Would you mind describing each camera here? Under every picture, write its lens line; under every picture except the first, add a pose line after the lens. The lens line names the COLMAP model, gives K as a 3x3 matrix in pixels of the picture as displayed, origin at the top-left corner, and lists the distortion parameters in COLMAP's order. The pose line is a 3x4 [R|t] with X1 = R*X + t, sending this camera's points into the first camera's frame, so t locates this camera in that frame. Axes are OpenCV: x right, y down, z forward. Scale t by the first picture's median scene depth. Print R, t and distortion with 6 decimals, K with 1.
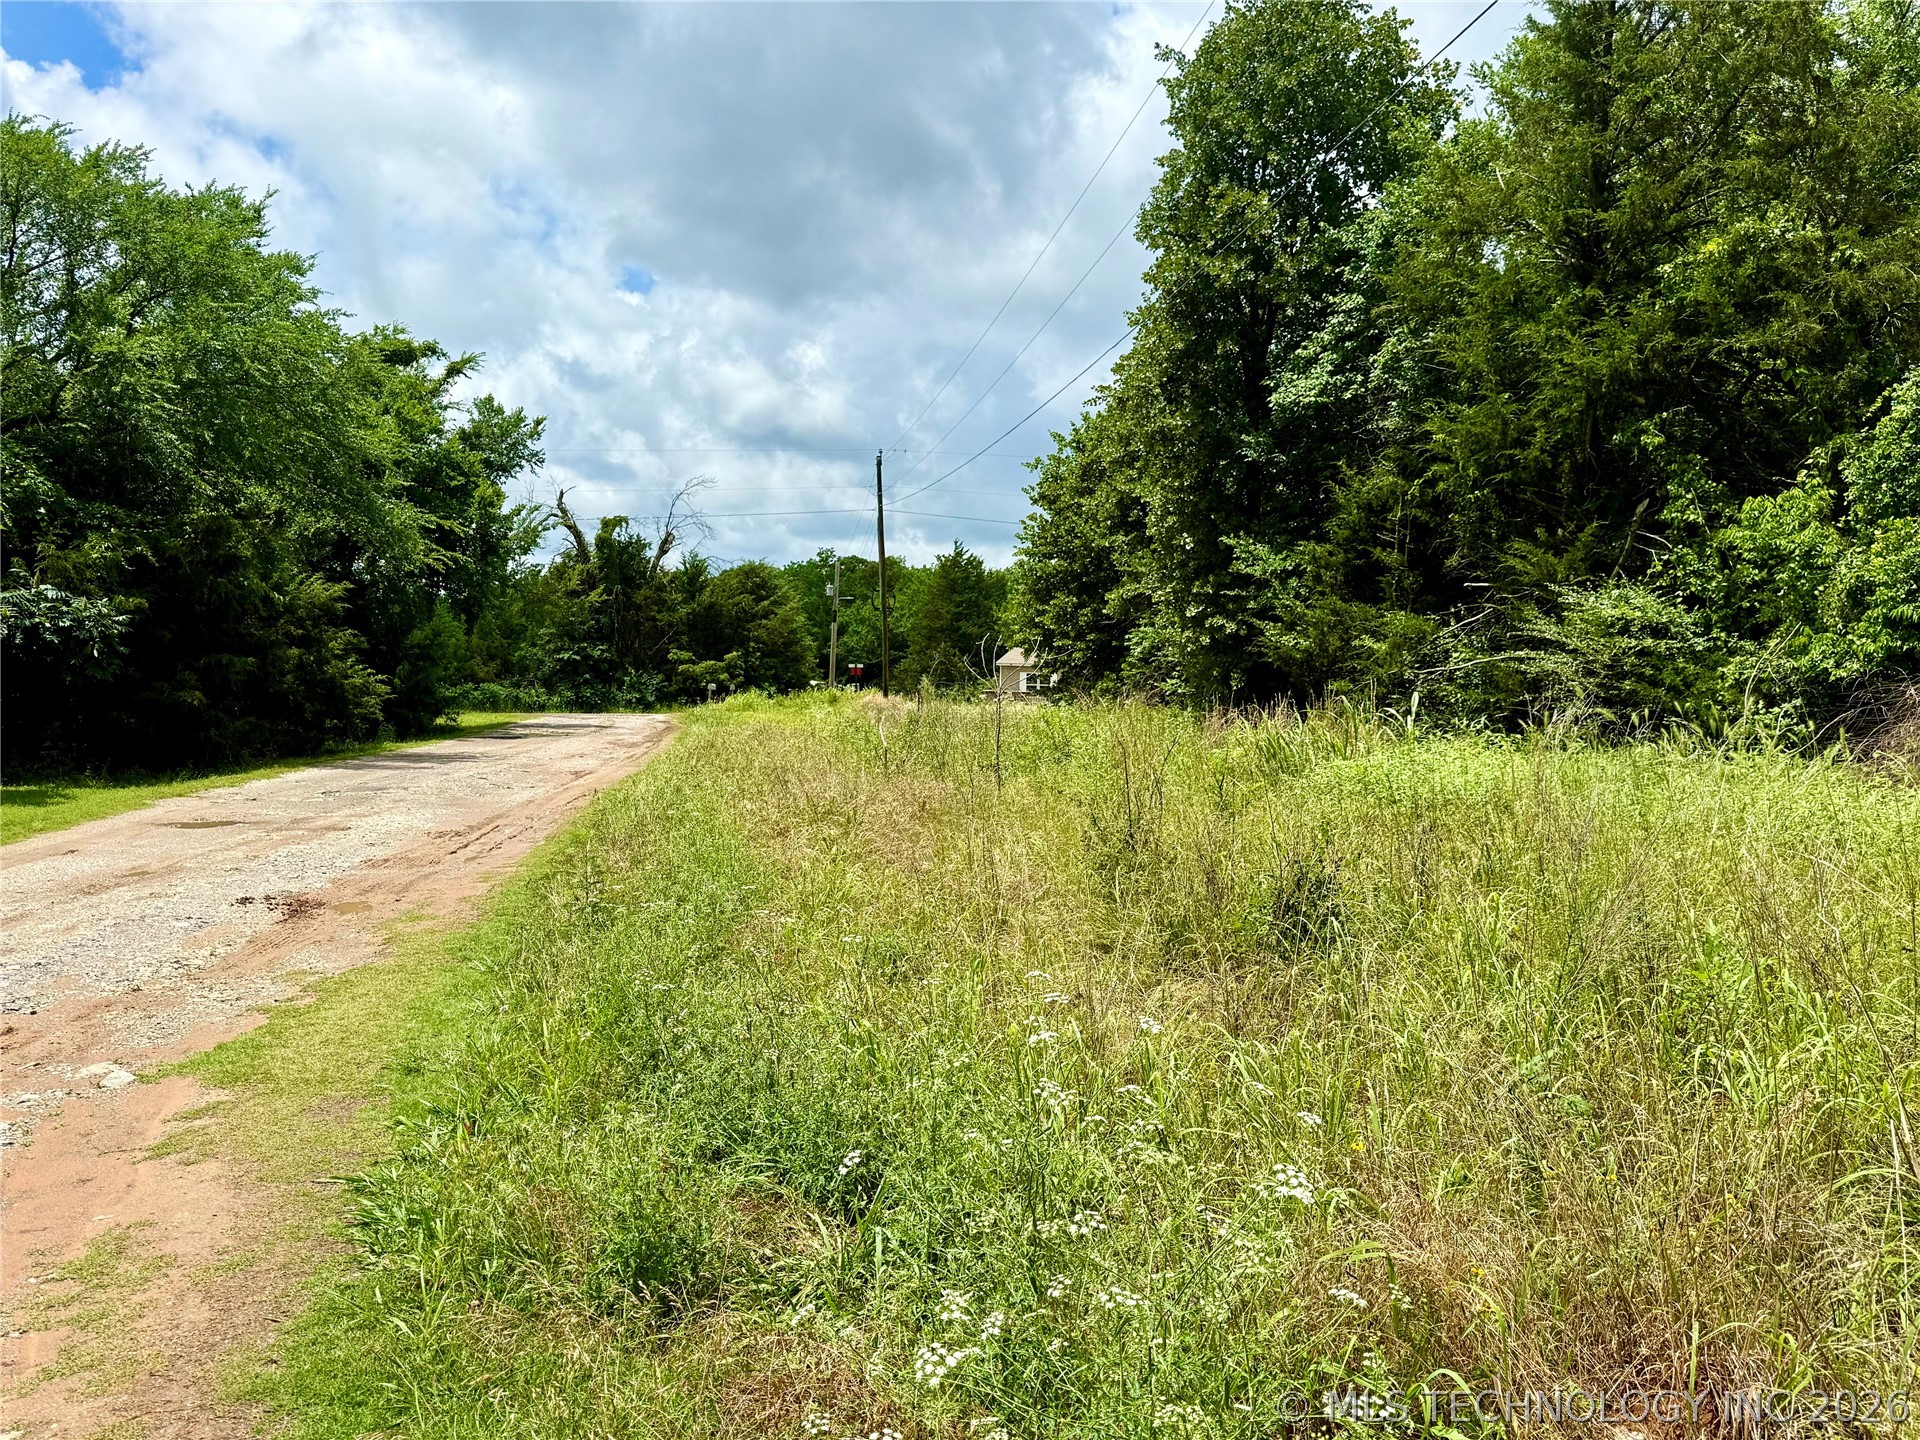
lens RADIAL K [[1578.0, 0, 965.3], [0, 1578.0, 746.4], [0, 0, 1]] dist [0.083249, -0.140931]
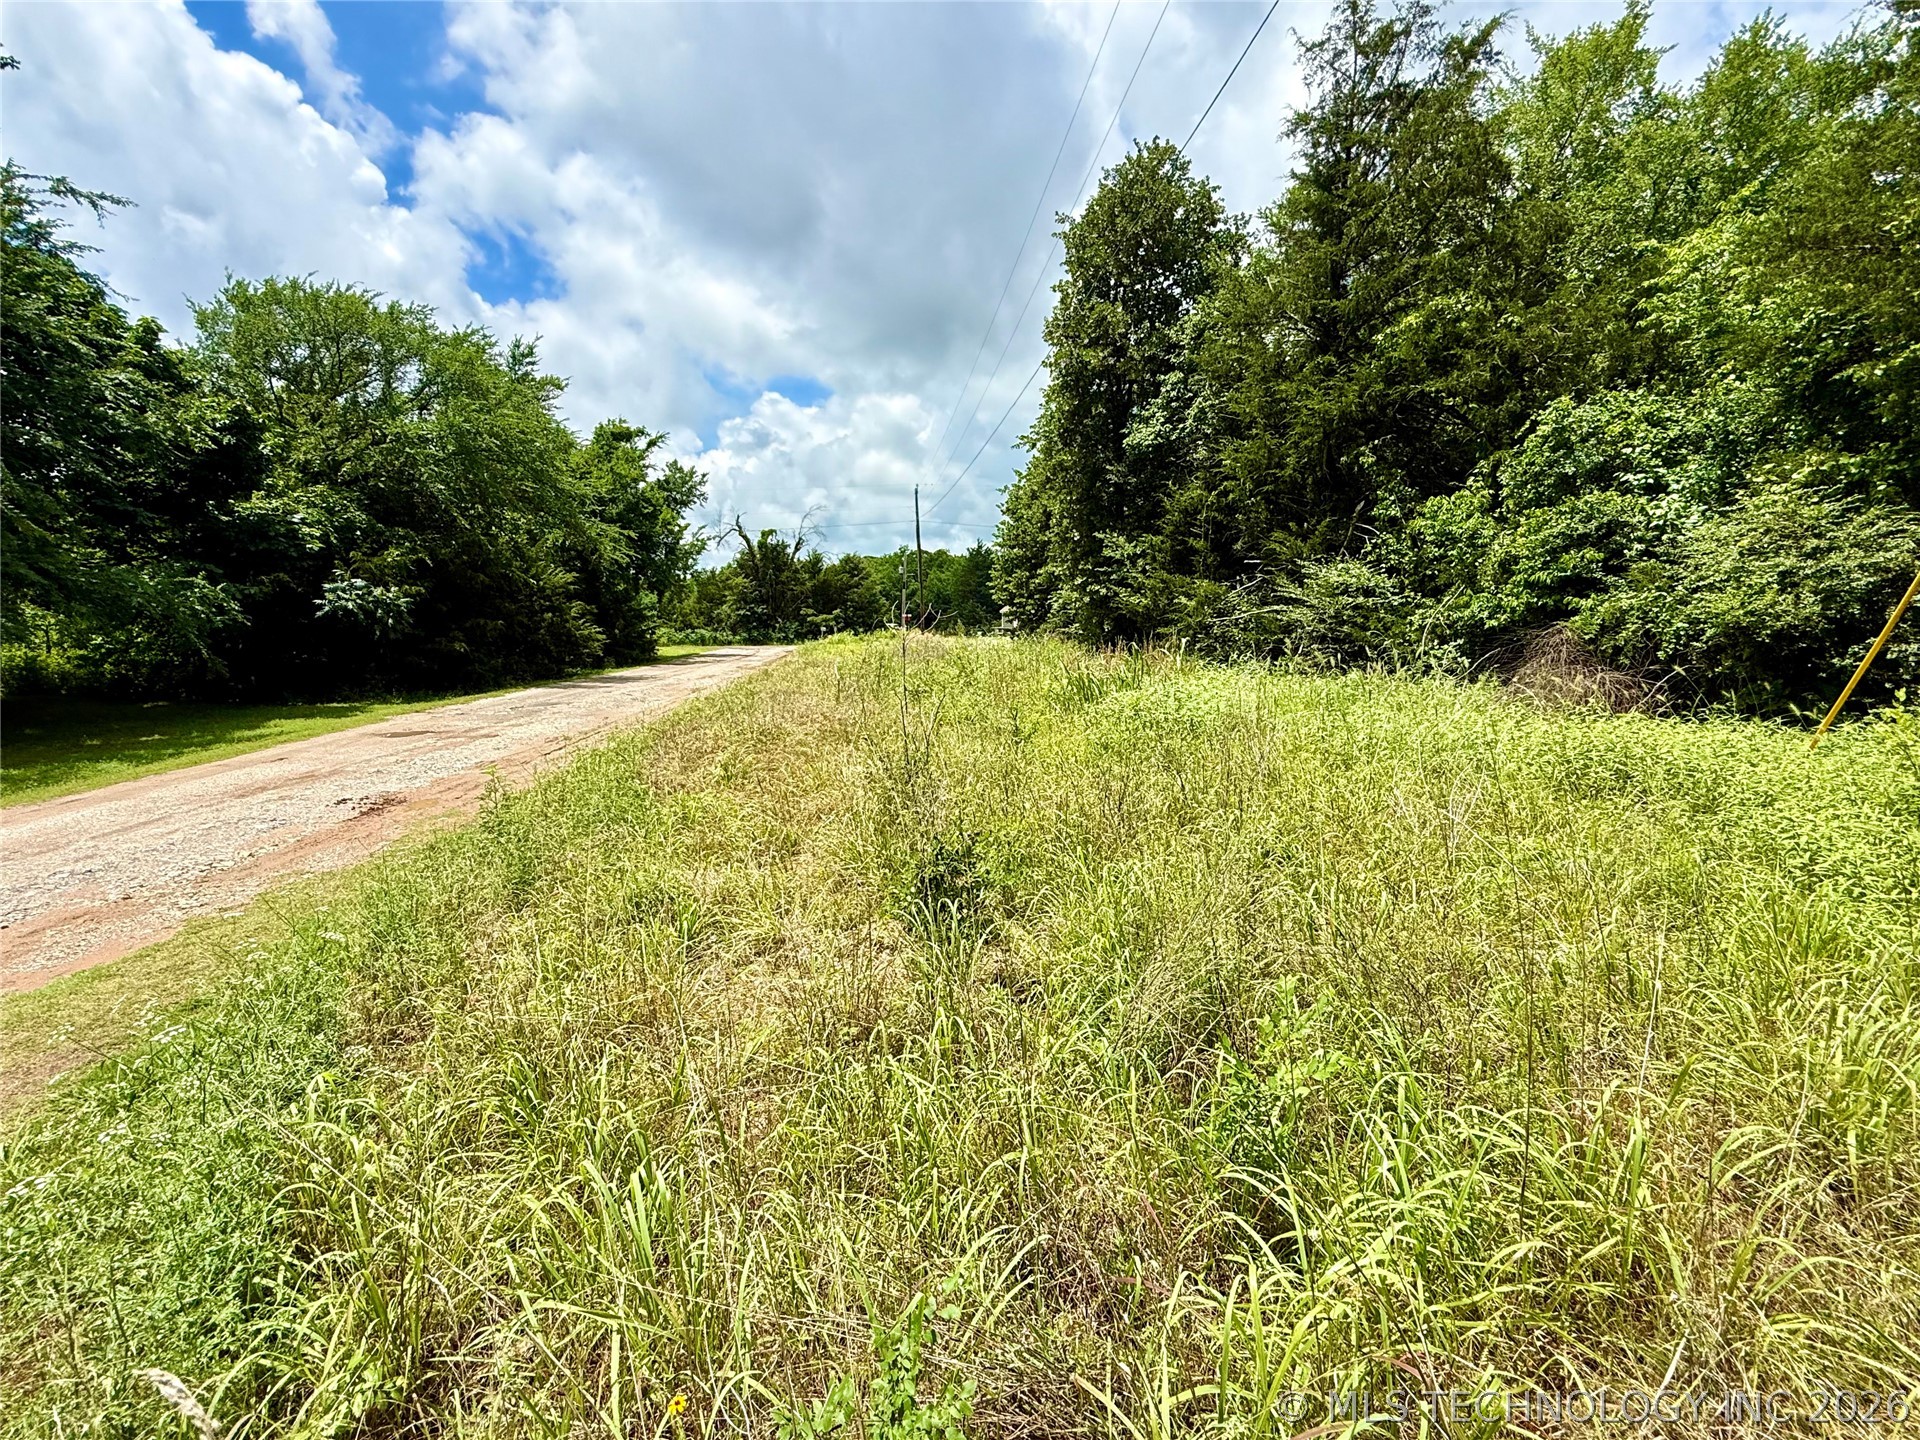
lens RADIAL K [[876.3, 0, 960.0], [0, 876.3, 720.0], [0, 0, 1]] dist [0.000313, 0.000179]
pose [[0.998413, -0.009602, -0.055495, 0.084473], [0.013621, 0.997275, 0.072508, -0.014971], [0.054648, -0.073149, 0.995823, 0.137950]]
